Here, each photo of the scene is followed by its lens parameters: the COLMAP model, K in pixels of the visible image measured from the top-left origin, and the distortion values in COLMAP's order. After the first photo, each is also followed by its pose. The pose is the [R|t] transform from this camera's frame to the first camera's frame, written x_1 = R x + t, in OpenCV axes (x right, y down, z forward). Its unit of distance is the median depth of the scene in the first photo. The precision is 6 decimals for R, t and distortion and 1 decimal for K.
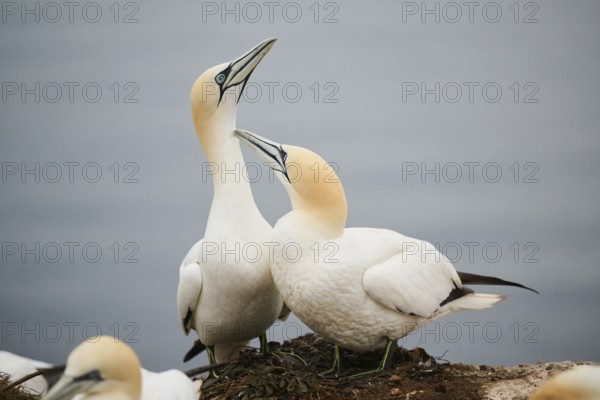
lens RADIAL K [[264.6, 0, 300.0], [0, 264.6, 200.0], [0, 0, 1]] dist [-0.000034, 0.000059]
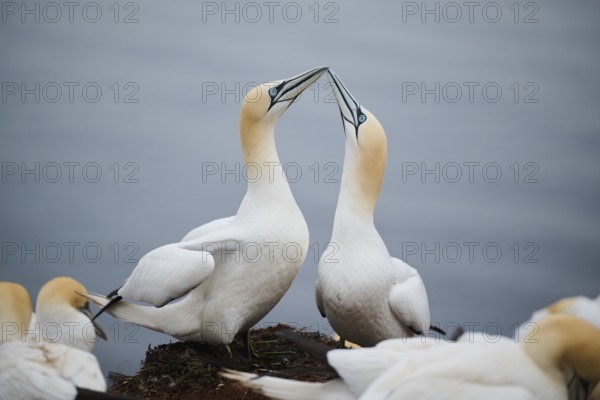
lens RADIAL K [[264.6, 0, 300.0], [0, 264.6, 200.0], [0, 0, 1]] dist [-0.000034, 0.000059]
pose [[1.000000, 0.000632, -0.000035, 0.000146], [-0.000632, 1.000000, 0.000734, 0.301609], [0.000035, -0.000734, 1.000000, -0.000345]]
